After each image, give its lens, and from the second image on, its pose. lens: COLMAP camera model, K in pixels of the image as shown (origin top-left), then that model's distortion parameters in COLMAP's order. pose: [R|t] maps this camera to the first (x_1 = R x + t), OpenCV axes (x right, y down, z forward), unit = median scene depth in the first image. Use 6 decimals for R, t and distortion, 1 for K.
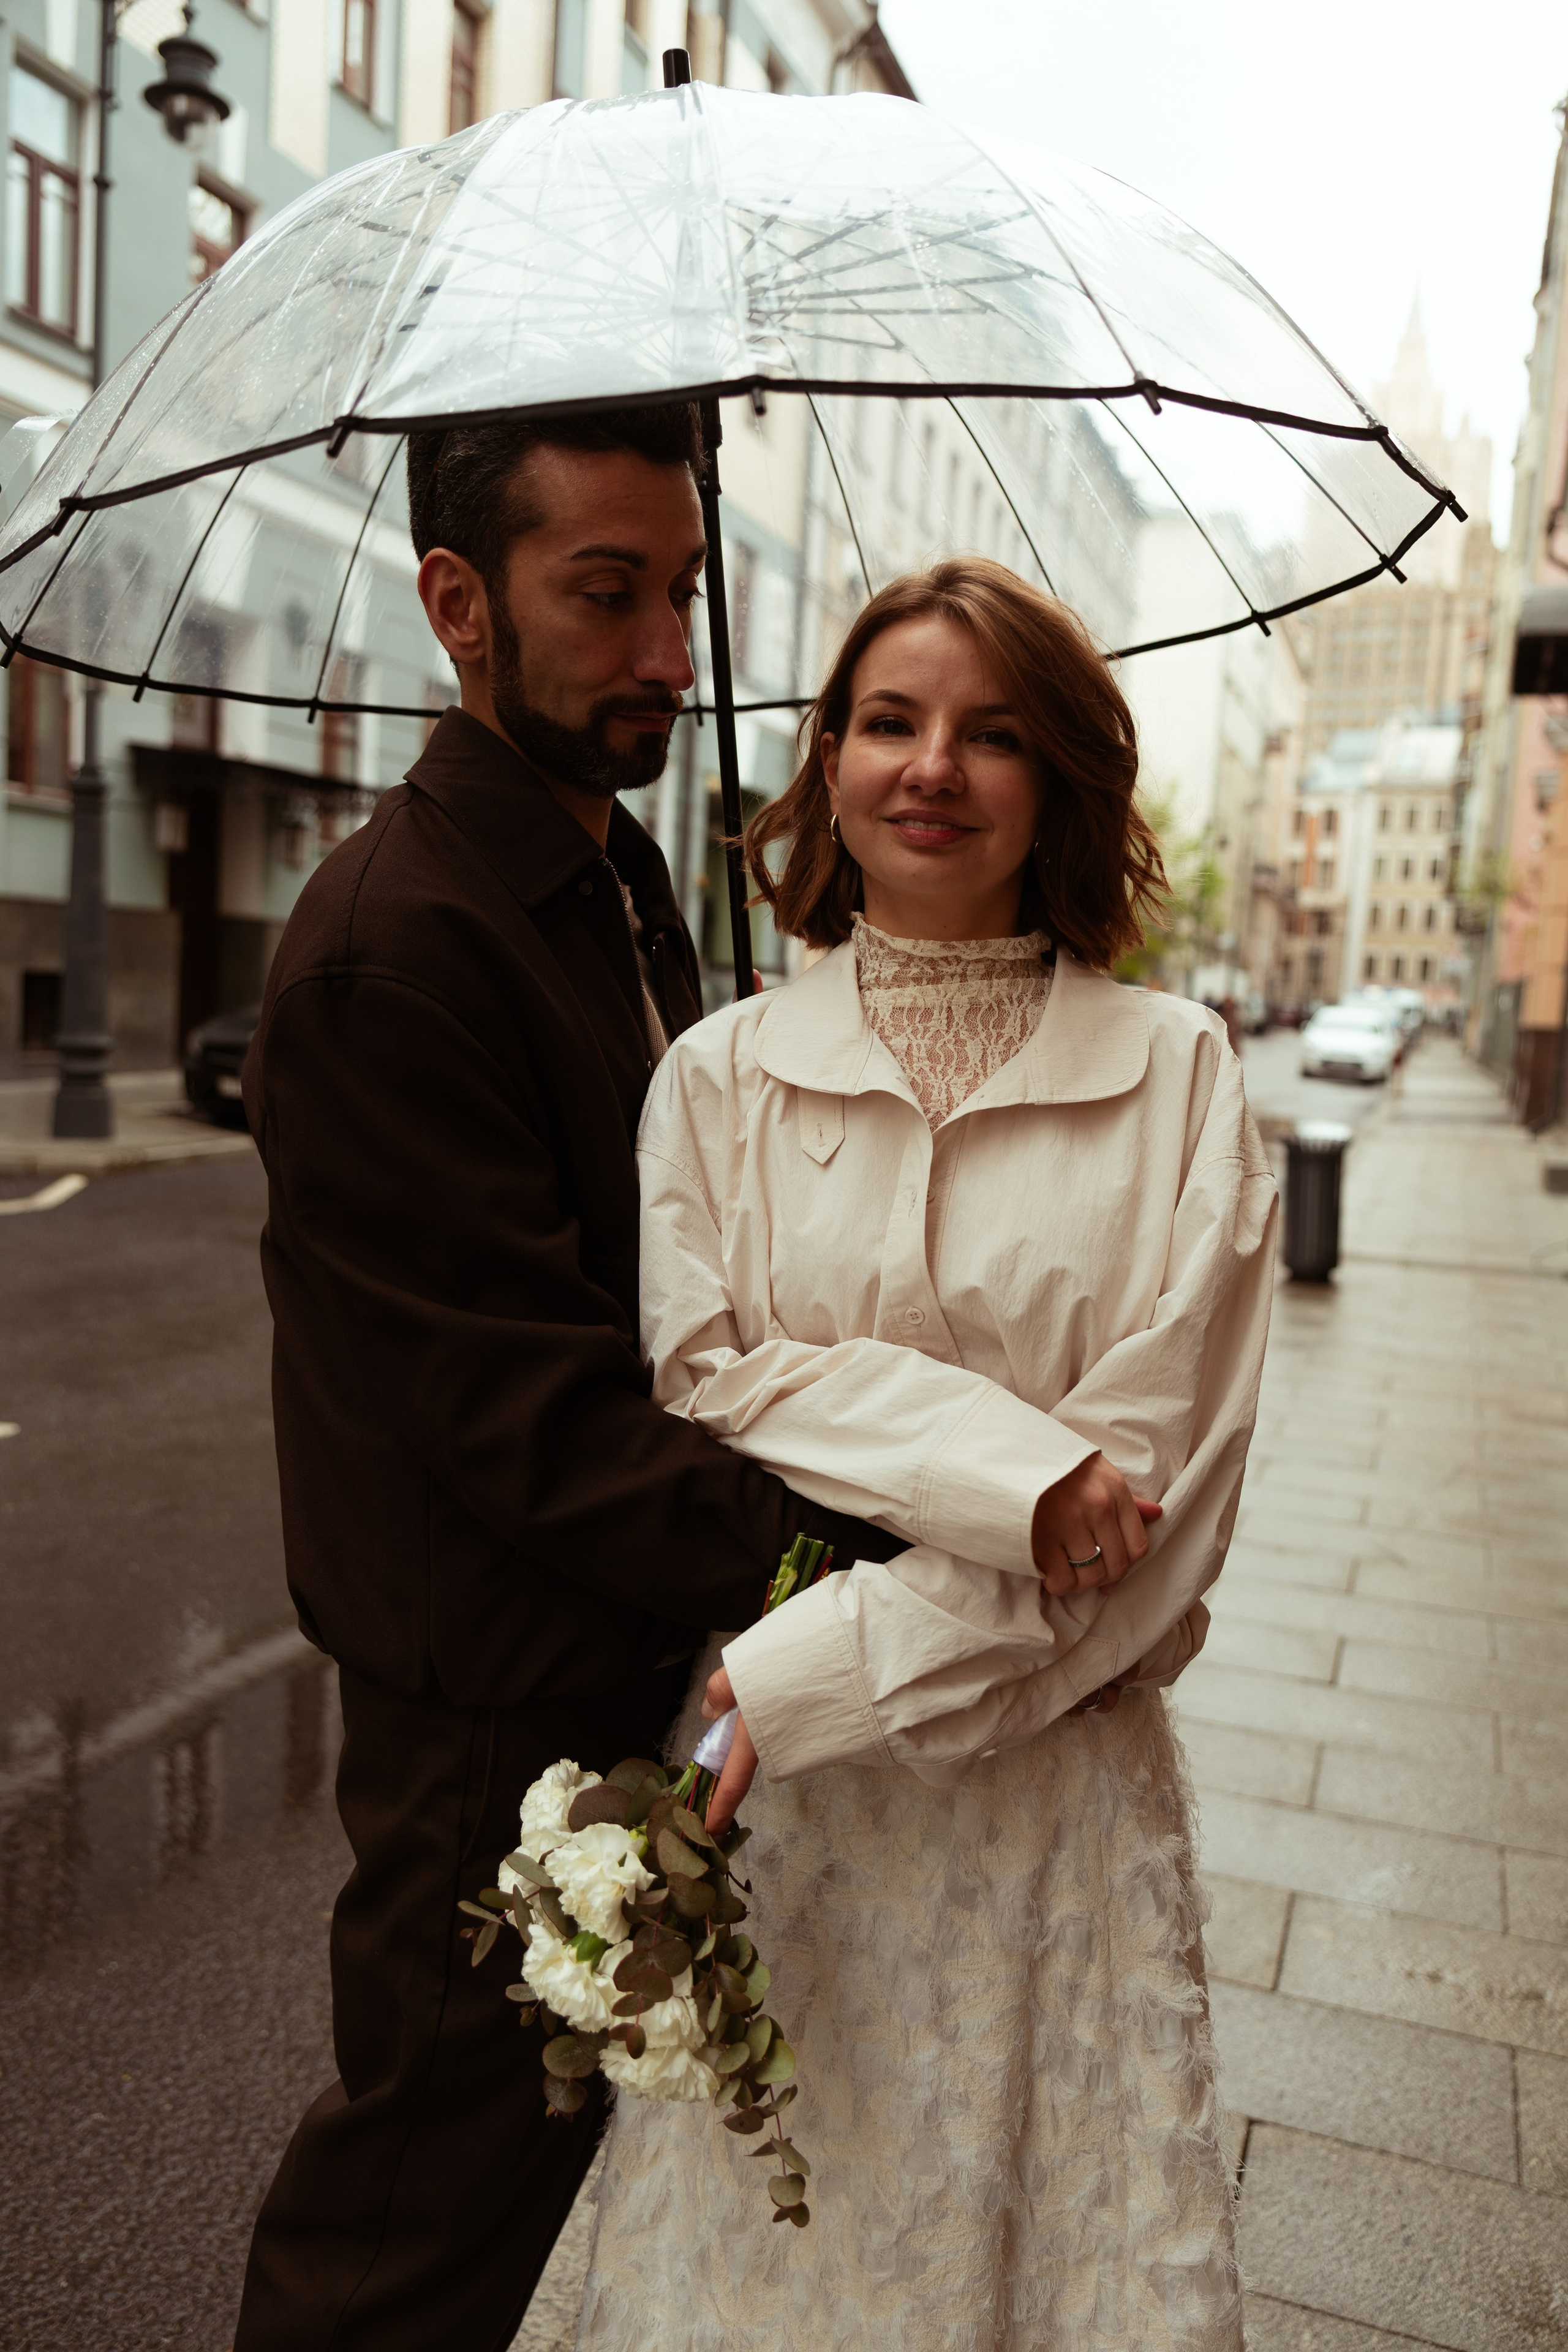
lens RADIAL K [[1826.2, 0, 786.5], [0, 1826.2, 1183.9], [0, 0, 1]] dist [0.021937, -0.016122]
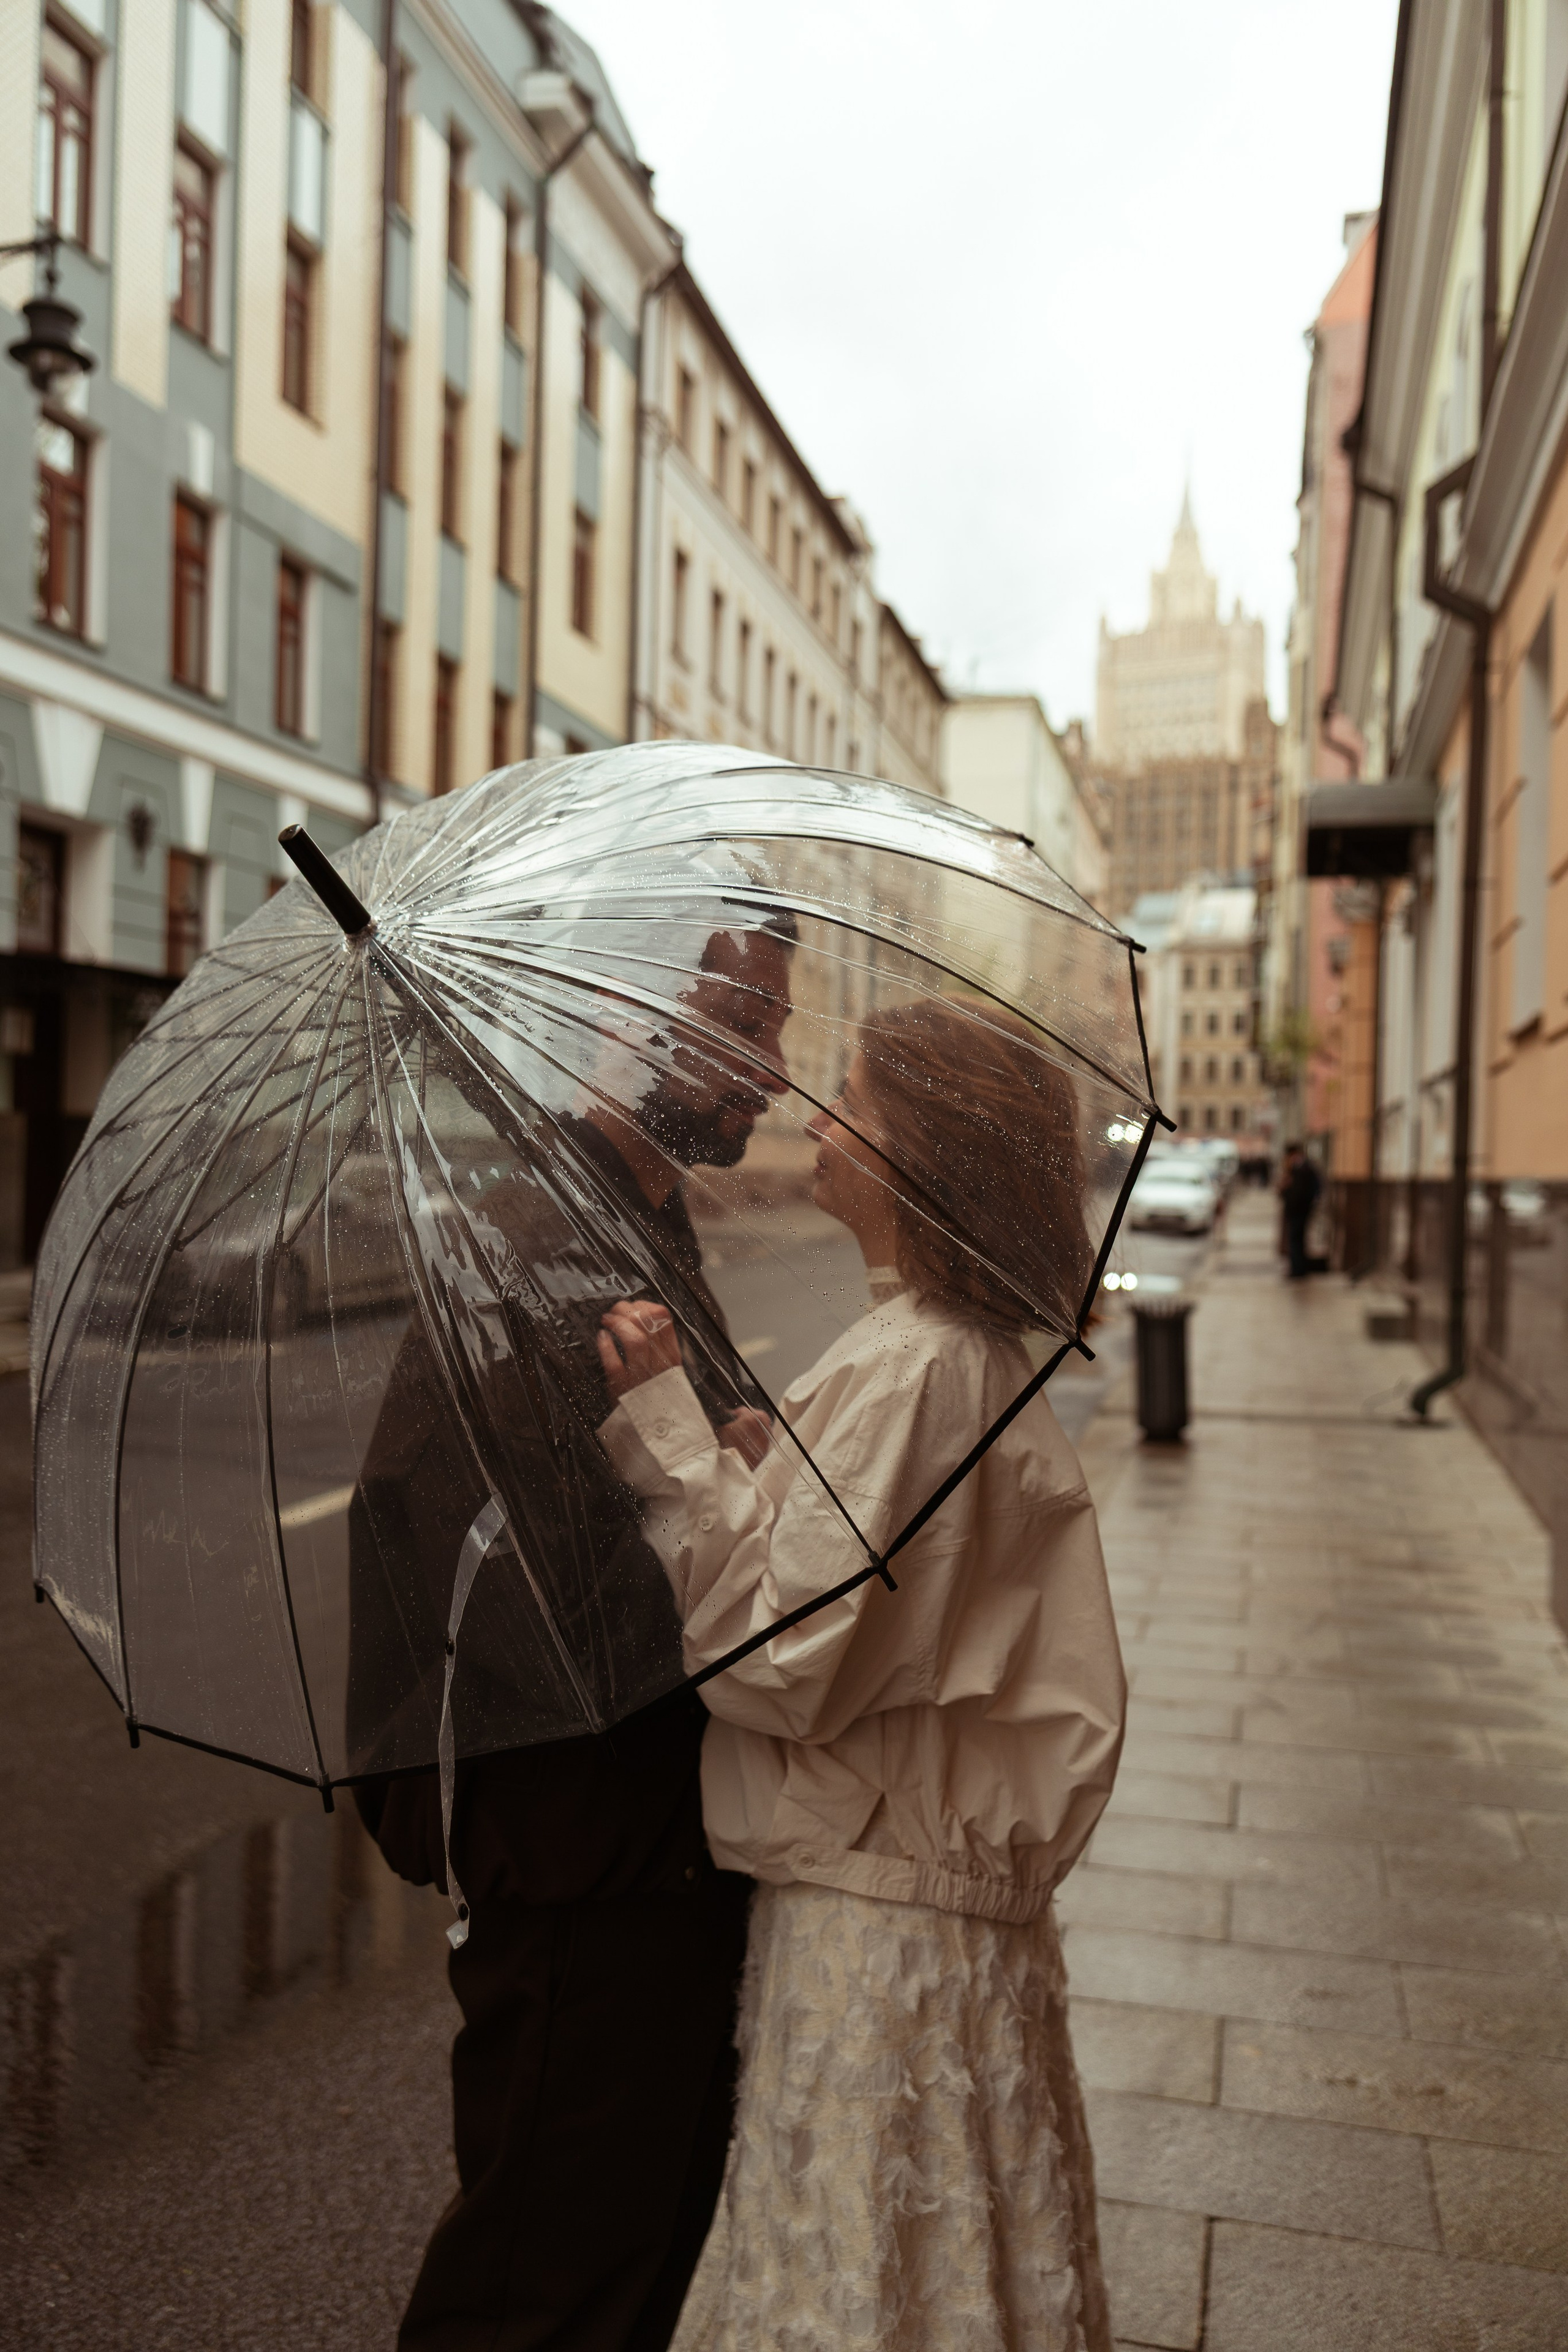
lens RADIAL K [[1826.2, 0, 786.5], [0, 1826.2, 1183.9], [0, 0, 1]] dist [0.021937, -0.016122]
pose [[0.995222, -0.034361, 0.091389, -0.082235], [0.042486, 0.995169, -0.088509, -0.036724], [-0.087906, 0.091969, 0.991874, -0.152610]]
